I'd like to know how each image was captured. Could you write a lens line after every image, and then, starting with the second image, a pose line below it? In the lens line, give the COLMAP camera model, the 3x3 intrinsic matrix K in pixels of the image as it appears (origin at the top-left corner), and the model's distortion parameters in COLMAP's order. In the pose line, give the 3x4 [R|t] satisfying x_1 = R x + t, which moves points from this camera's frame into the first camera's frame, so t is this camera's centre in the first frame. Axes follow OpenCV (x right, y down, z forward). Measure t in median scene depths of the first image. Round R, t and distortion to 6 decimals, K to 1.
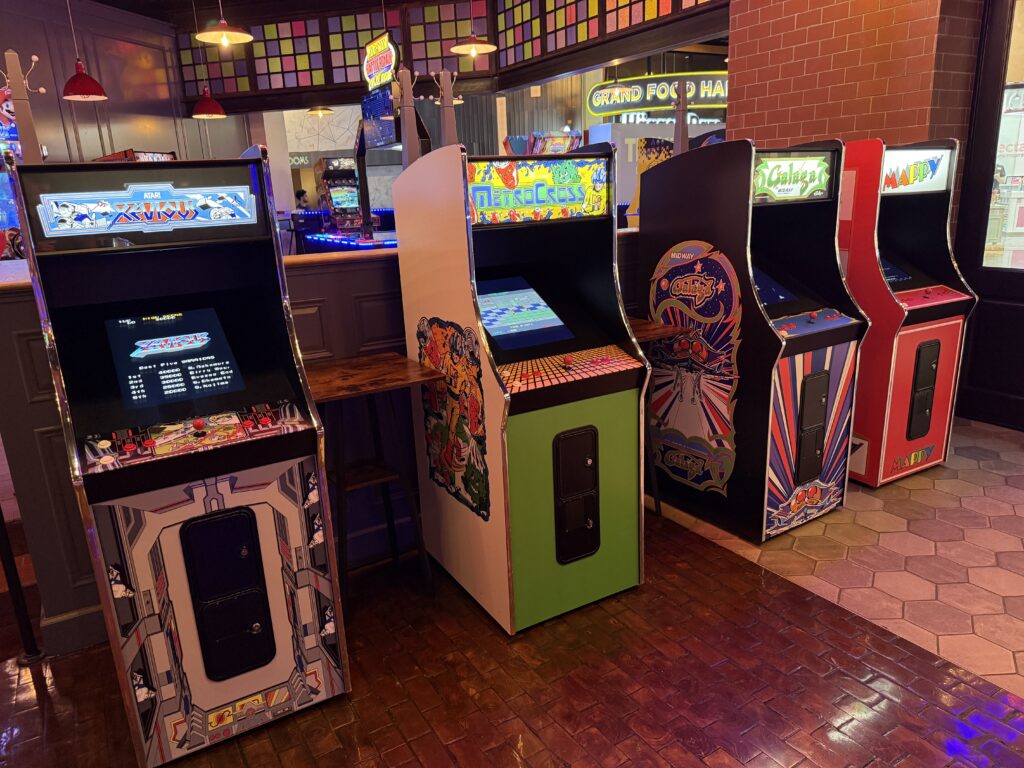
lens RADIAL K [[724.2, 0, 506.1], [0, 724.2, 392.3], [0, 0, 1]] dist [0.019734, -0.023161]
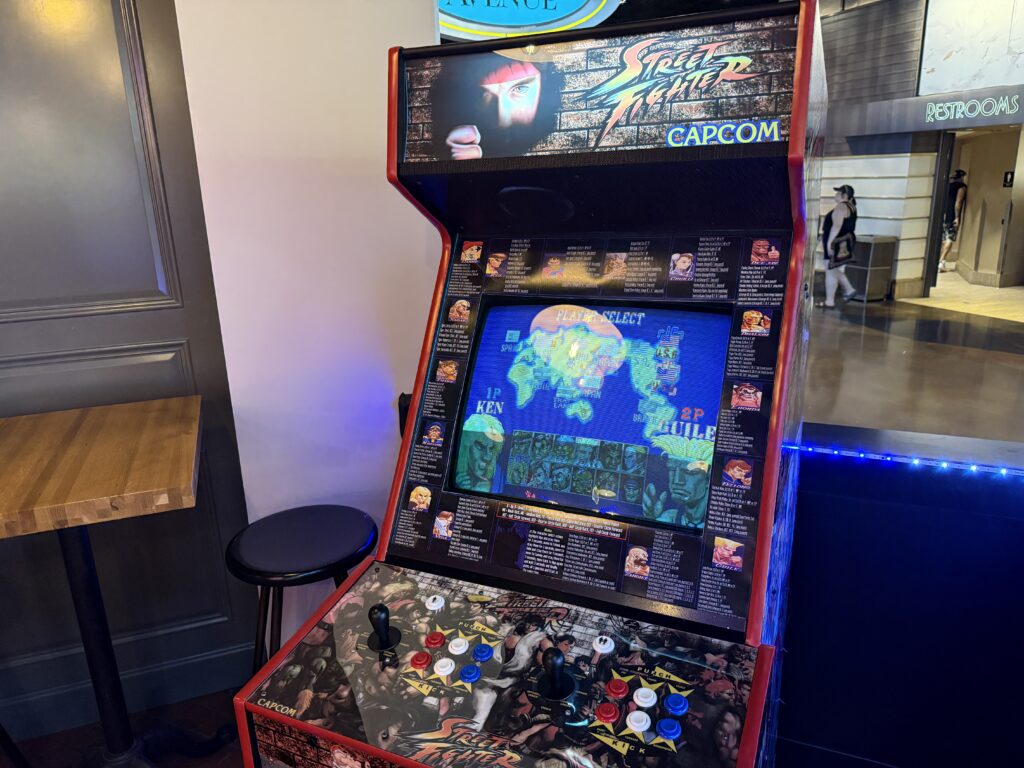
lens RADIAL K [[724.2, 0, 513.3], [0, 724.2, 383.0], [0, 0, 1]] dist [0.019734, -0.023161]
pose [[0.585550, 0.247326, -0.771985, -0.182249], [-0.215227, 0.965574, 0.146098, -0.353323], [0.781542, 0.080604, 0.618623, 1.137547]]
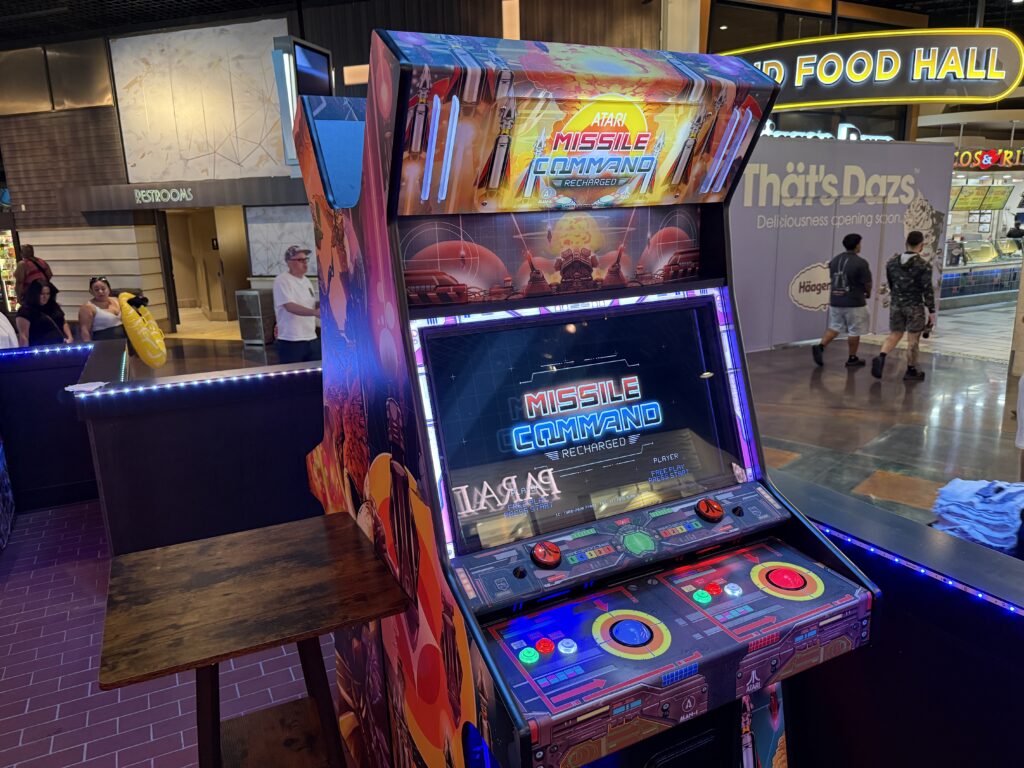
lens RADIAL K [[724.2, 0, 513.0], [0, 724.2, 386.3], [0, 0, 1]] dist [0.019734, -0.023161]
pose [[0.997779, 0.030703, -0.059106, 0.064987], [-0.033567, 0.998279, -0.048091, -0.298337], [0.057528, 0.049968, 0.997093, 0.895398]]
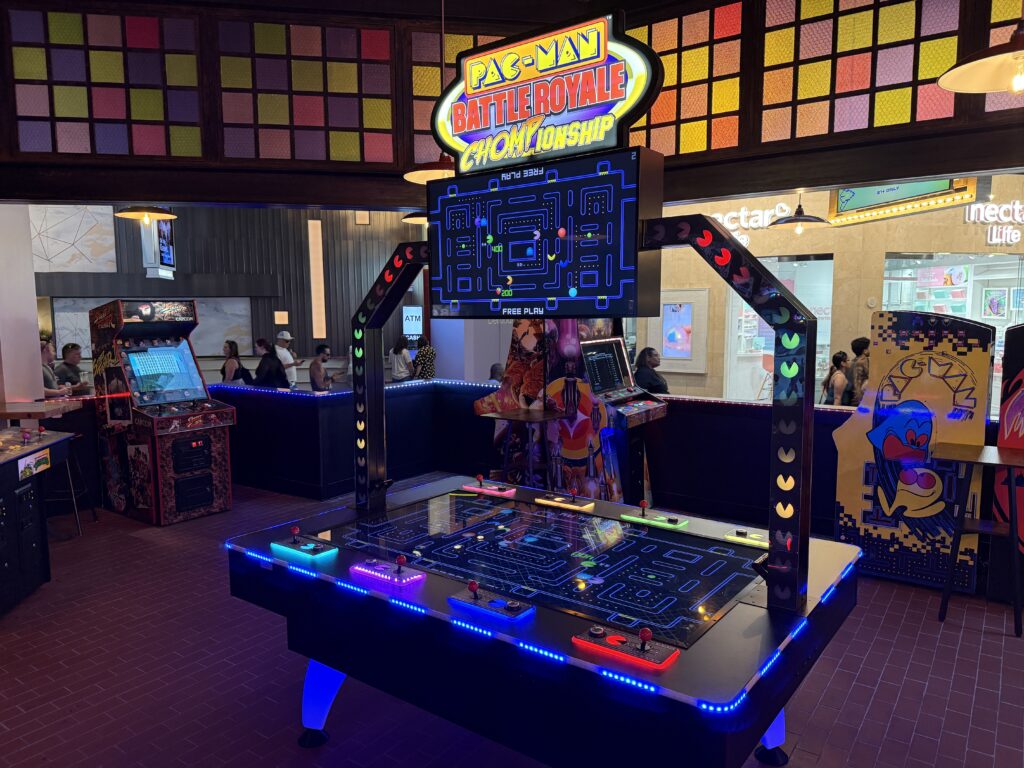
lens RADIAL K [[724.2, 0, 510.9], [0, 724.2, 389.5], [0, 0, 1]] dist [0.019734, -0.023161]
pose [[0.914795, -0.005409, 0.403883, -0.248991], [0.075987, 0.984362, -0.158927, -0.189371], [-0.396707, 0.176075, 0.900900, 0.525493]]
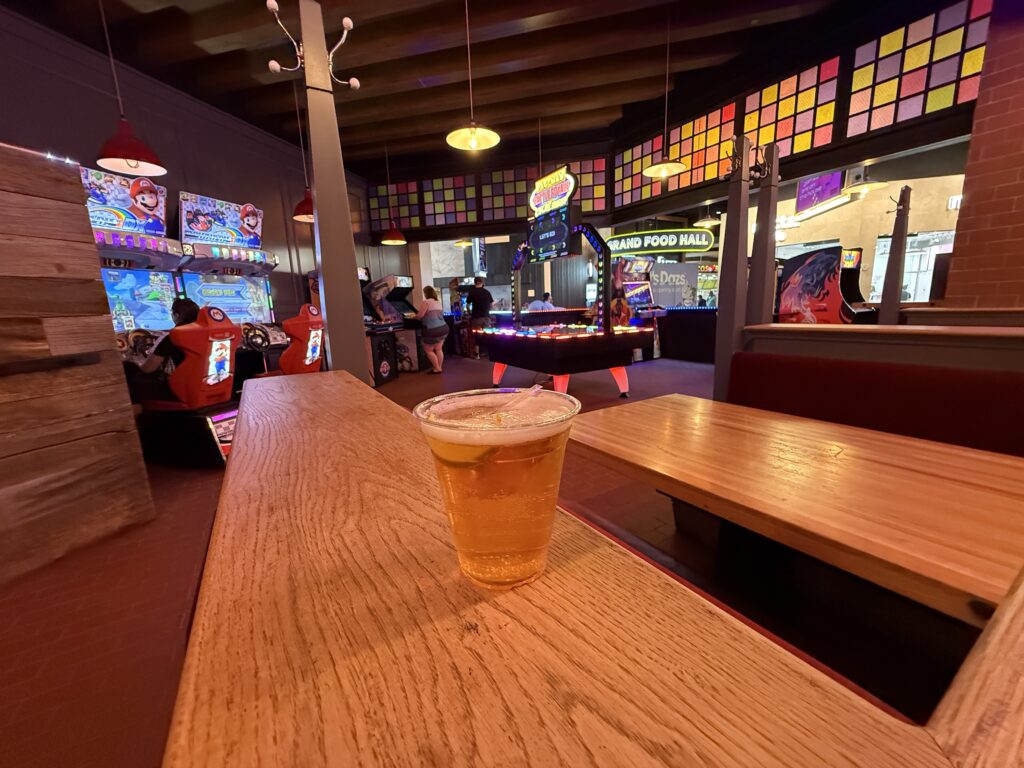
lens RADIAL K [[410.3, 0, 510.7], [0, 410.3, 383.6], [0, 0, 1]] dist [-0.001715, -0.000086]
pose [[0.999956, 0.002948, 0.008886, -0.185706], [-0.002188, 0.996439, -0.084284, -0.053457], [-0.009103, 0.084260, 0.996402, 0.249313]]
